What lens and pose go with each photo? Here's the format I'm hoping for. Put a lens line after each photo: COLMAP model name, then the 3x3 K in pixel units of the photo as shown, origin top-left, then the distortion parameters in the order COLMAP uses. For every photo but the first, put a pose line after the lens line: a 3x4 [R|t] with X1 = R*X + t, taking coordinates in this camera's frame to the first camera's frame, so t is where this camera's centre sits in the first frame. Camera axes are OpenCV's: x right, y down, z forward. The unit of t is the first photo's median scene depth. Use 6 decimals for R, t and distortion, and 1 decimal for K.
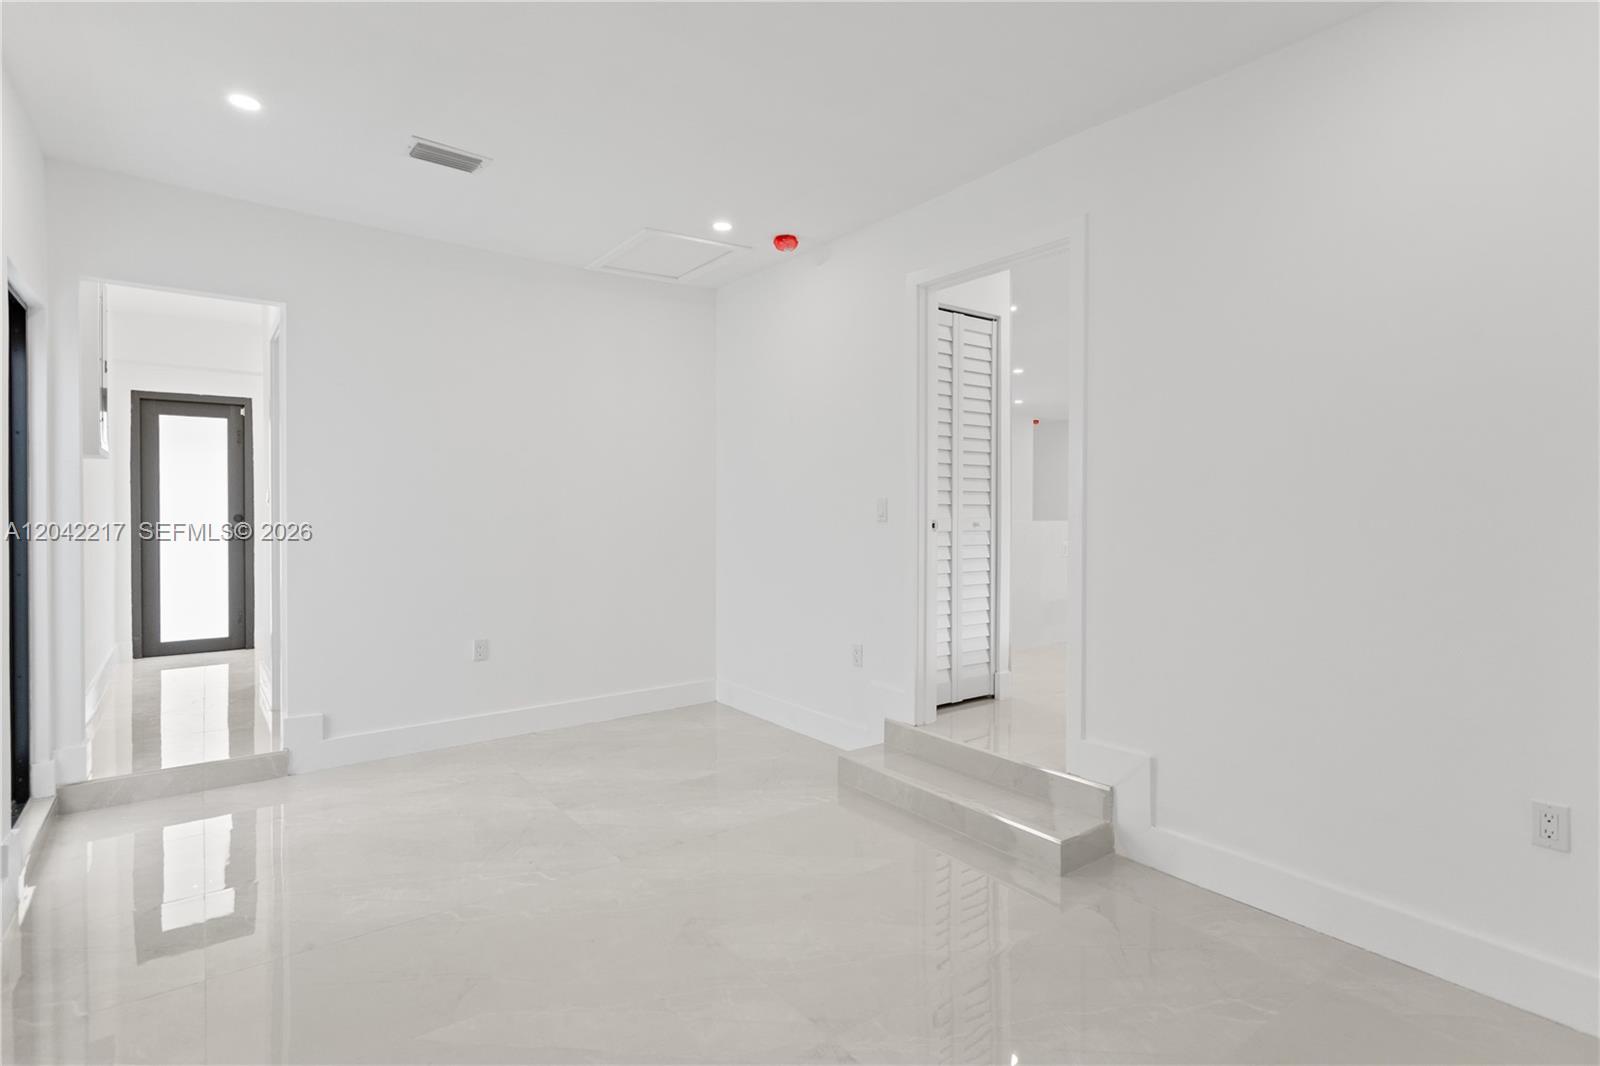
lens RADIAL K [[783.9, 0, 799.7], [0, 783.9, 511.9], [0, 0, 1]] dist [-0.000791, -0.000217]
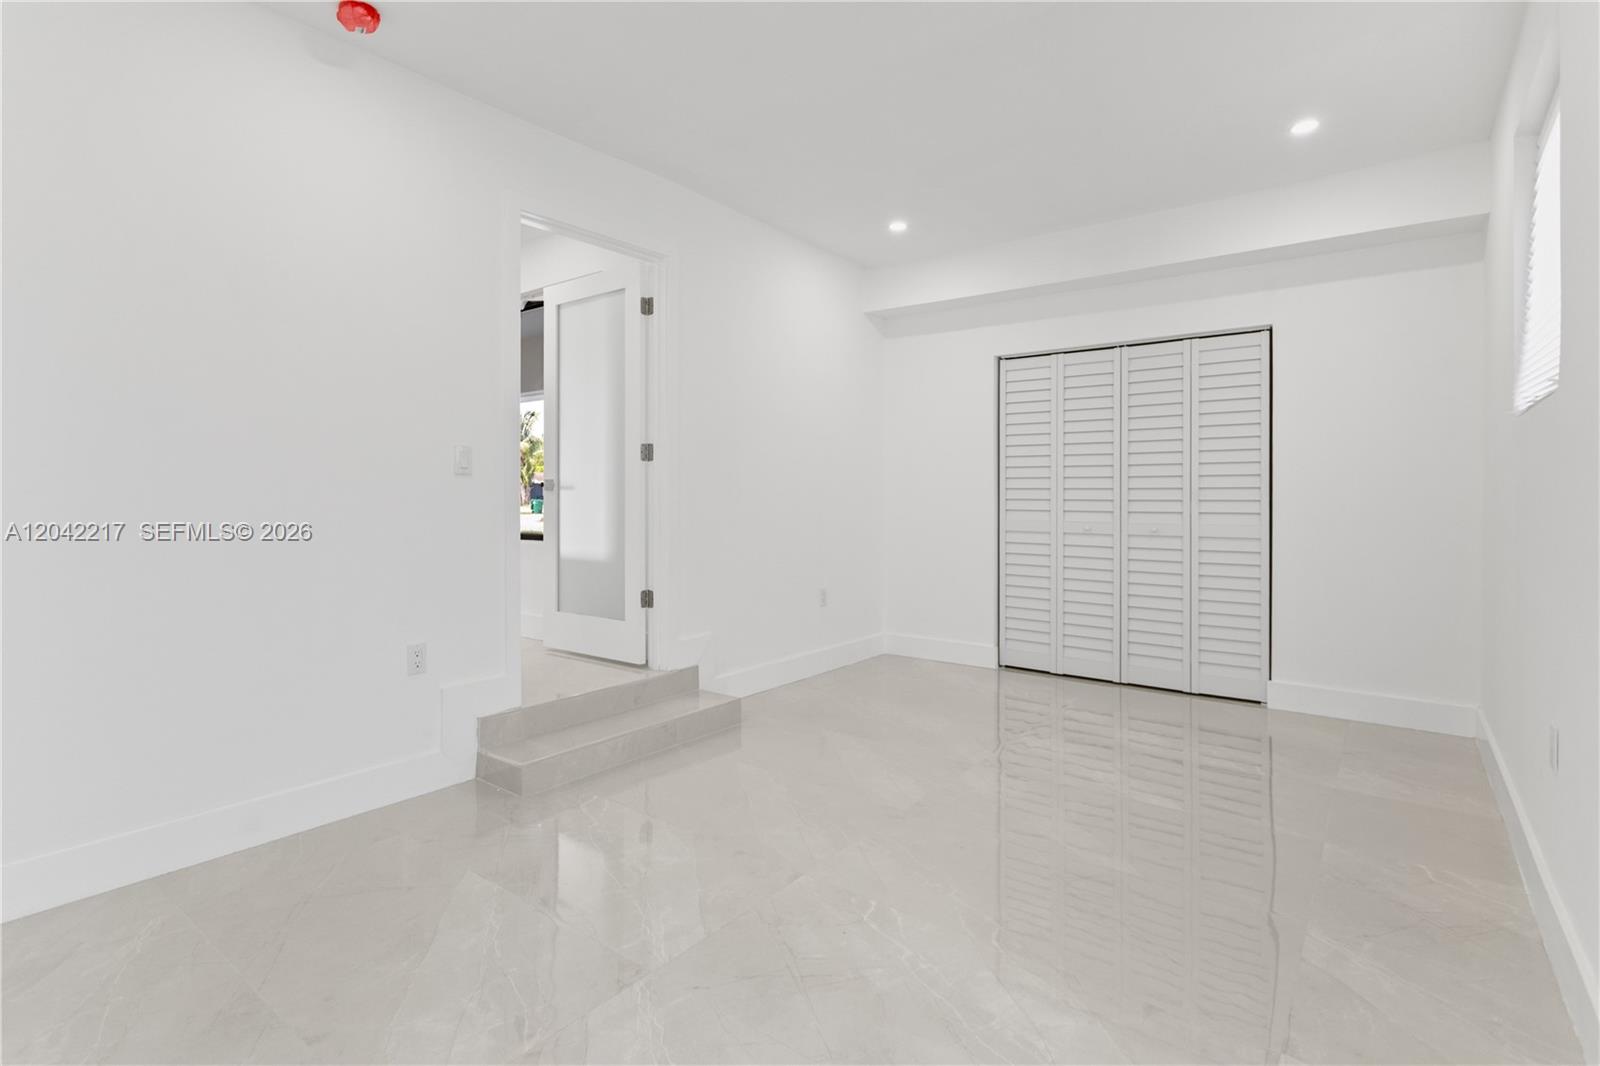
lens RADIAL K [[778.8, 0, 799.3], [0, 778.8, 492.5], [0, 0, 1]] dist [-0.000339, -0.000077]
pose [[-0.269682, 0.001716, 0.962948, -0.773385], [0.005036, 0.999987, -0.000372, 0.033493], [-0.962936, 0.004749, -0.269687, 0.921968]]
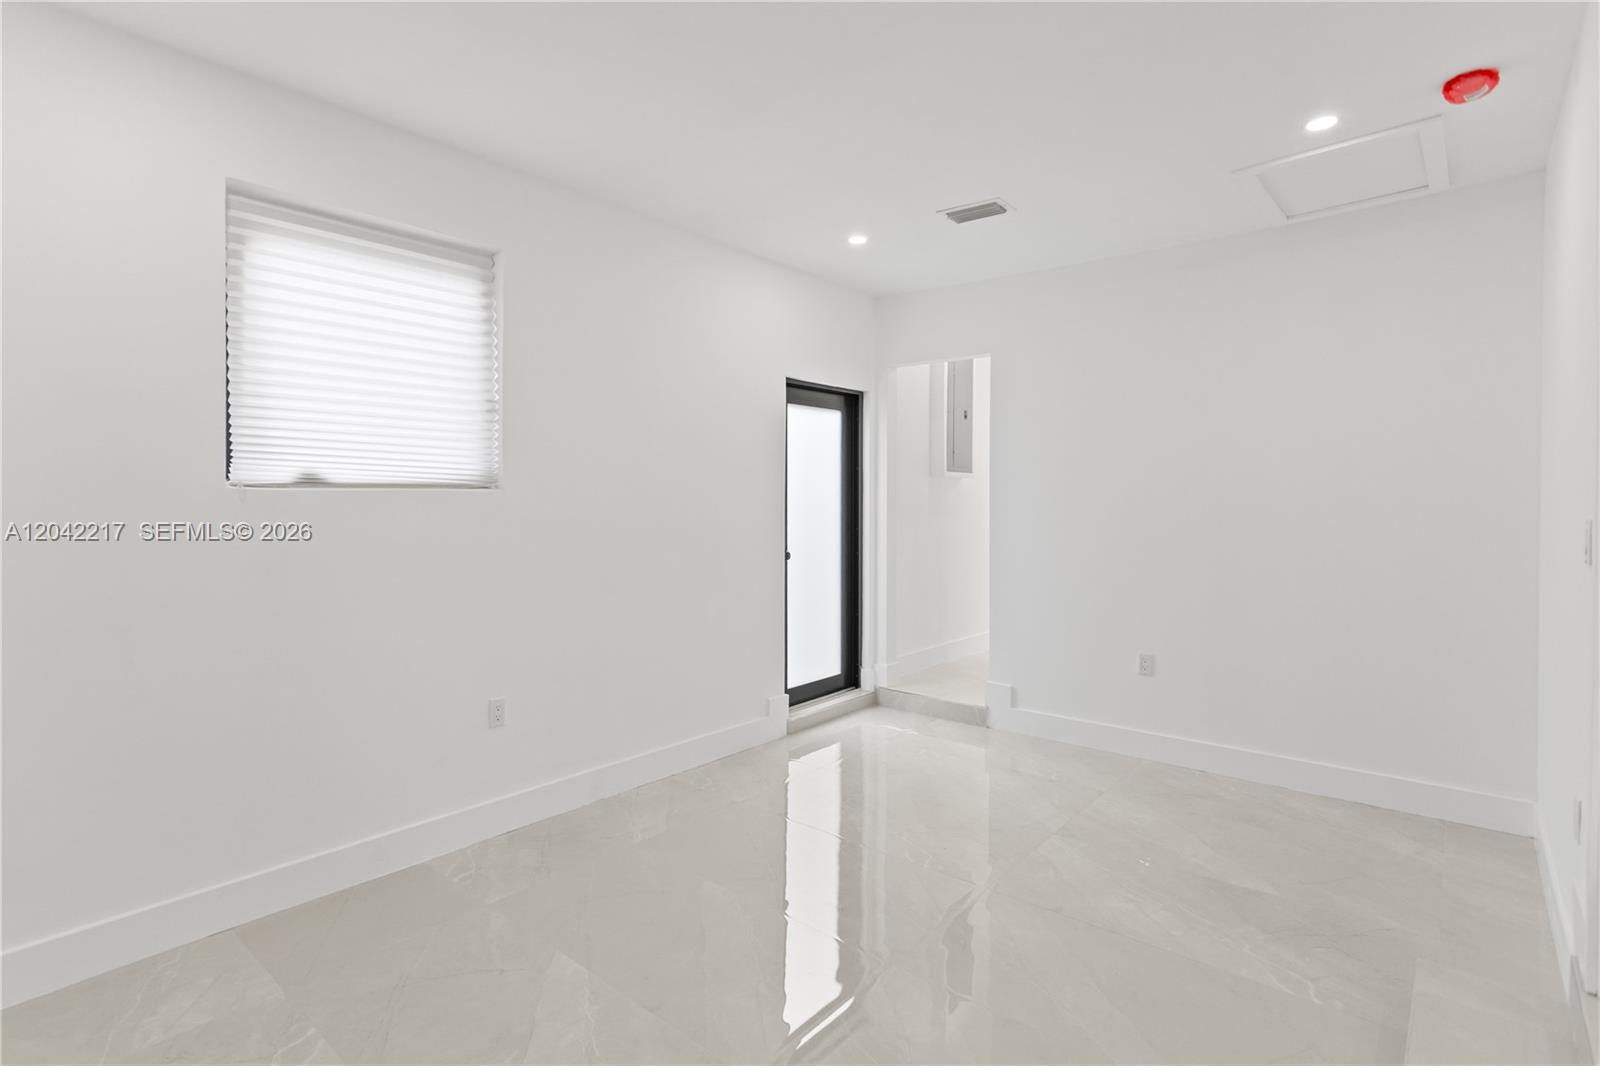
lens RADIAL K [[783.9, 0, 799.7], [0, 783.9, 511.9], [0, 0, 1]] dist [-0.000791, -0.000217]
pose [[0.224537, 0.018062, -0.974298, 0.498465], [-0.005390, 0.999836, 0.017294, -0.031404], [0.974451, 0.001369, 0.224597, 0.411987]]
